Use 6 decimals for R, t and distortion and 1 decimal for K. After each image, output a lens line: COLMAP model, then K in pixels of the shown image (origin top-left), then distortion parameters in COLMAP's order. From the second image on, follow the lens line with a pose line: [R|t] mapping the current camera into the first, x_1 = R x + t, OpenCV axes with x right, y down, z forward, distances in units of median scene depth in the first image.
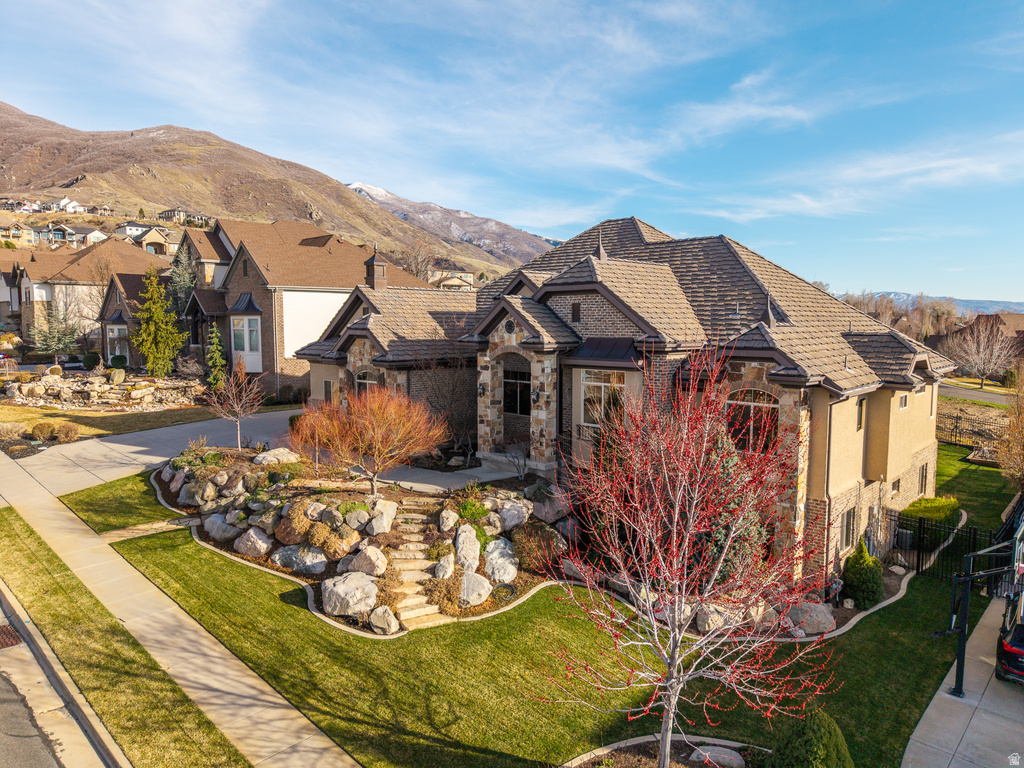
lens RADIAL K [[679.7, 0, 532.5], [0, 679.7, 385.1], [0, 0, 1]] dist [-0.008297, -0.004241]
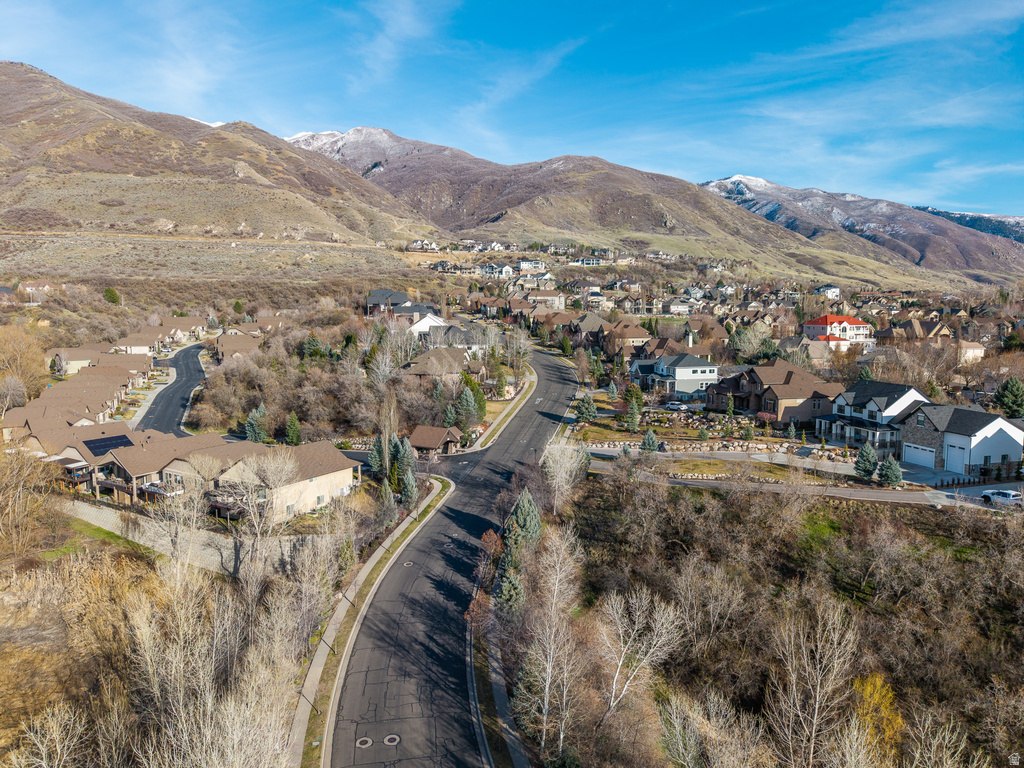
lens RADIAL K [[692.3, 0, 509.9], [0, 692.3, 373.6], [0, 0, 1]] dist [0.009738, -0.007695]
pose [[0.839203, 0.046880, -0.541794, 0.116498], [-0.049556, 0.998725, 0.009658, 0.015675], [0.541556, 0.018744, 0.840456, -0.169421]]
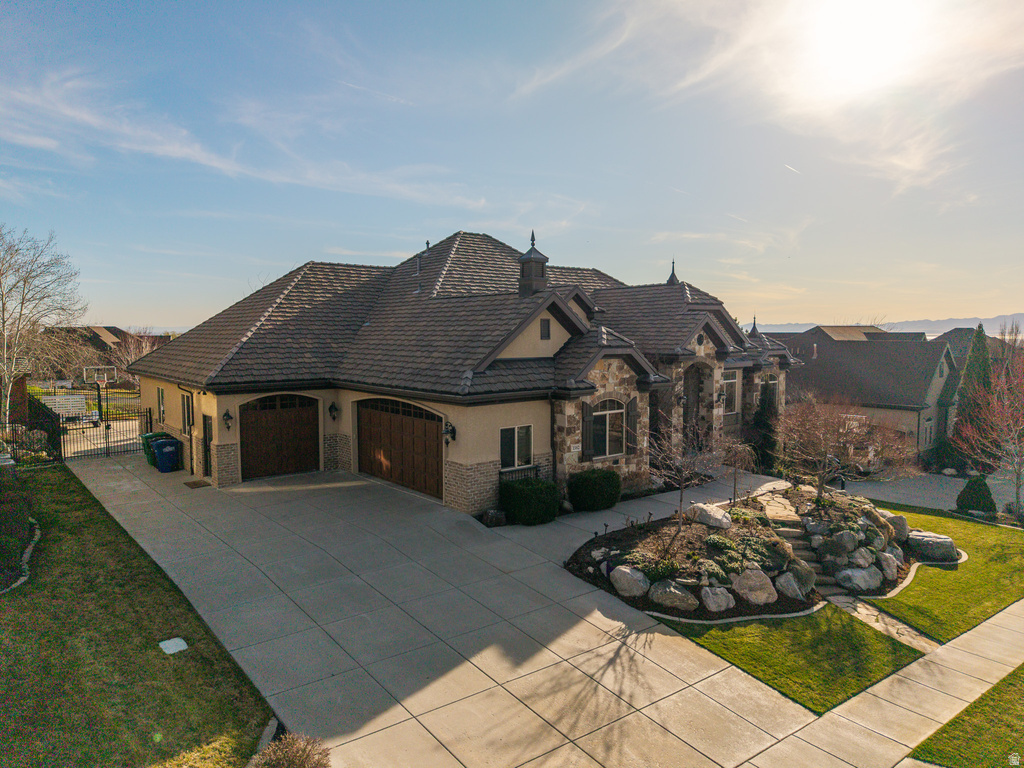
lens RADIAL K [[692.3, 0, 509.9], [0, 692.3, 373.6], [0, 0, 1]] dist [0.009738, -0.007695]
pose [[0.147250, -0.064151, 0.987017, -0.798153], [0.095364, 0.994166, 0.050388, -0.077141], [-0.984491, 0.086706, 0.152508, 0.746114]]
